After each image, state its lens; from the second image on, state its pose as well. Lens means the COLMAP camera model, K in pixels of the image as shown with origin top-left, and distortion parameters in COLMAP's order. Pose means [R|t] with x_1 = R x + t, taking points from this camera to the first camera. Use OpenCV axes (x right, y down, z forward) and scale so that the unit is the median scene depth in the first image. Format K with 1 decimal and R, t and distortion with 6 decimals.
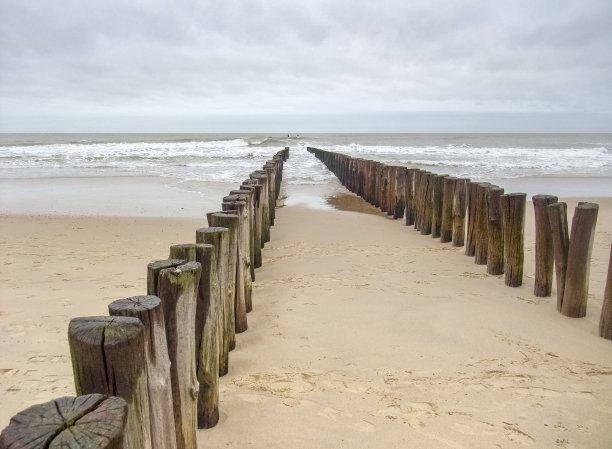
lens RADIAL K [[486.2, 0, 305.7], [0, 486.2, 196.0], [0, 0, 1]] dist [-0.121040, 0.052839]
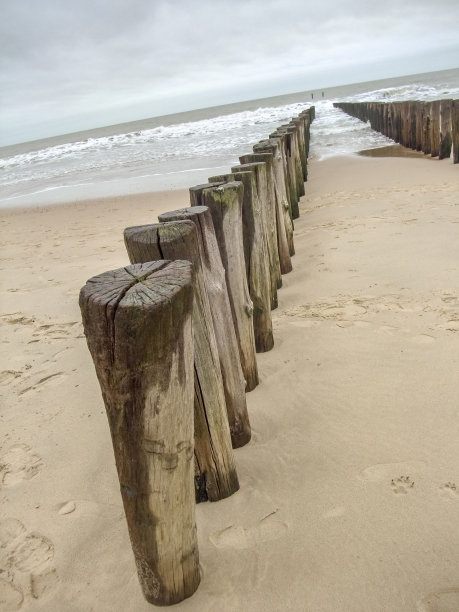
lens RADIAL K [[495.2, 0, 229.5], [0, 495.2, 306.0], [0, 0, 1]] dist [-0.117188, 0.074654]
pose [[0.971295, -0.061748, -0.229724, -0.024929], [0.120776, 0.960001, 0.252611, 0.103353], [0.204937, -0.273104, 0.939902, -0.001151]]
